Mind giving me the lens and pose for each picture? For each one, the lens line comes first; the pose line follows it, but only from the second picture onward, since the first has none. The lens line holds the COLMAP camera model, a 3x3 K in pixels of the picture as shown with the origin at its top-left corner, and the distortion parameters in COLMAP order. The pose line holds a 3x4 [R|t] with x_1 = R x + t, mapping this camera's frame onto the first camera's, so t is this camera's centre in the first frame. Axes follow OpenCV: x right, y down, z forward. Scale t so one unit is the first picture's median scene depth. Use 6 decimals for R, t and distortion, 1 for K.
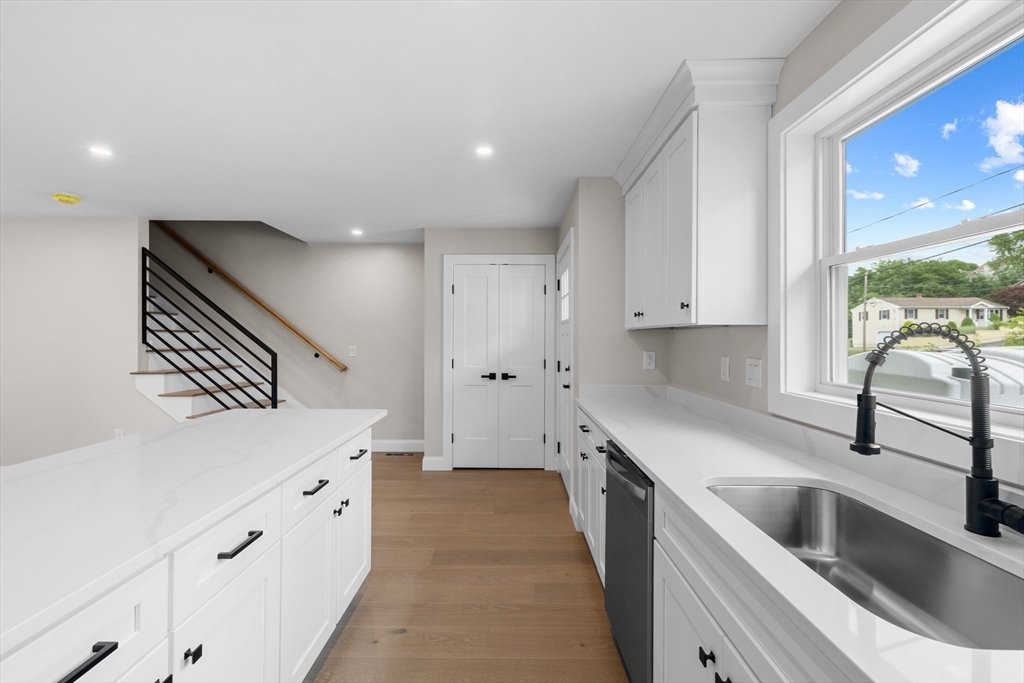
lens RADIAL K [[450.1, 0, 508.6], [0, 450.1, 340.7], [0, 0, 1]] dist [0.008582, -0.000092]
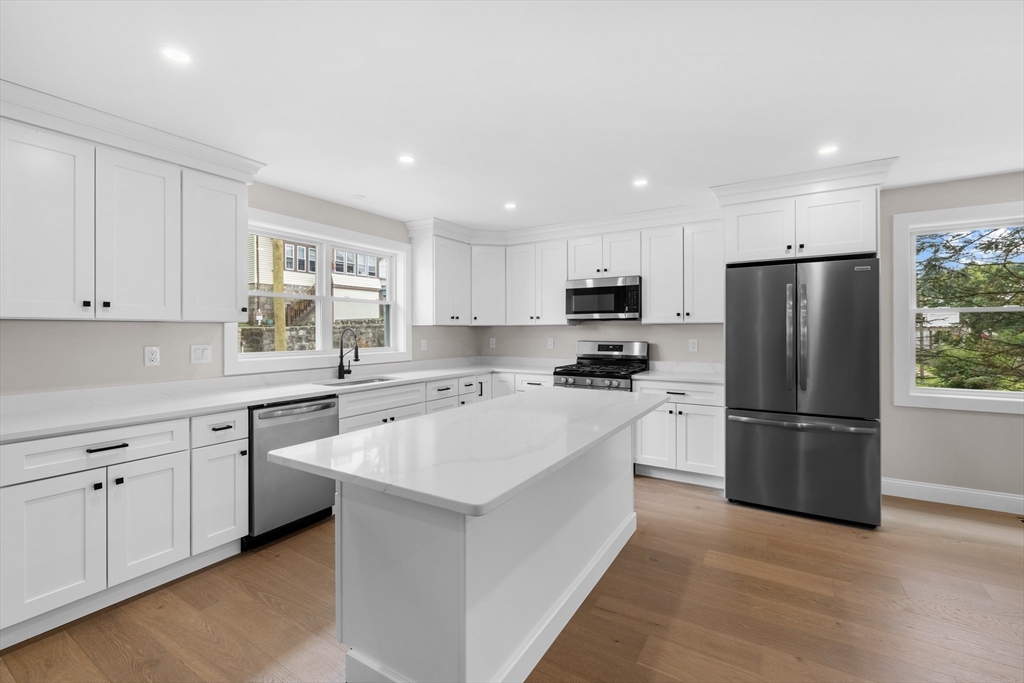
lens RADIAL K [[450.1, 0, 512.6], [0, 450.1, 330.2], [0, 0, 1]] dist [0.008582, -0.000092]
pose [[-0.861702, -0.000275, 0.507415, -1.009610], [-0.000901, 0.999999, -0.000988, -0.009039], [-0.507415, -0.001309, -0.861701, 1.604128]]
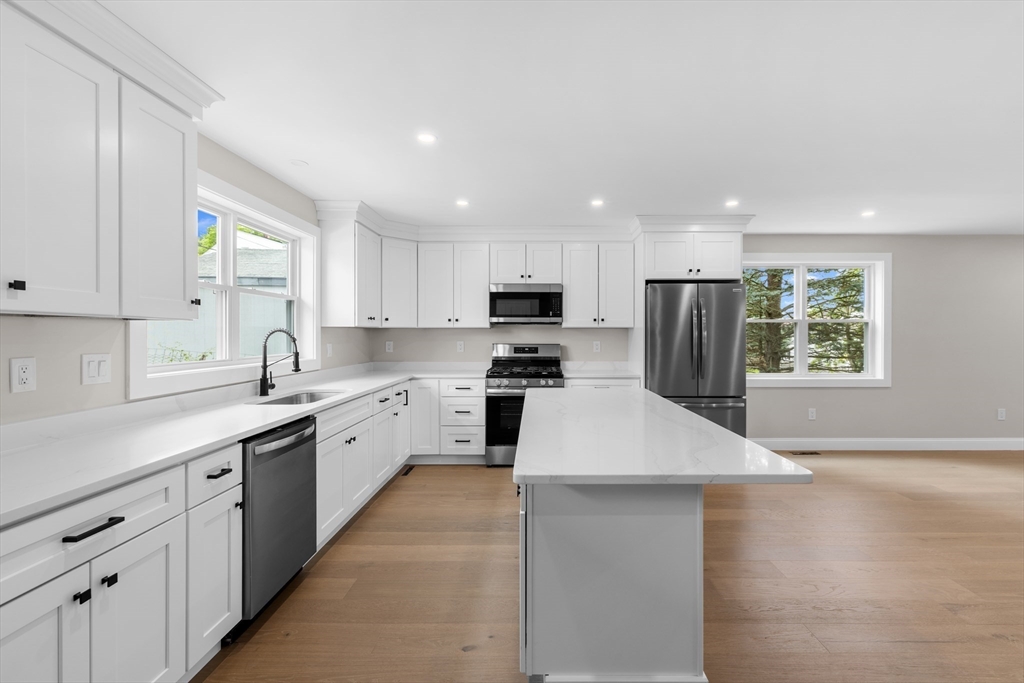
lens RADIAL K [[450.1, 0, 540.6], [0, 450.1, 335.6], [0, 0, 1]] dist [0.008582, -0.000092]
pose [[-0.999738, -0.004556, -0.022411, -0.338524], [-0.004630, 0.999984, 0.003256, -0.008226], [0.022396, 0.003358, -0.999744, 1.792965]]
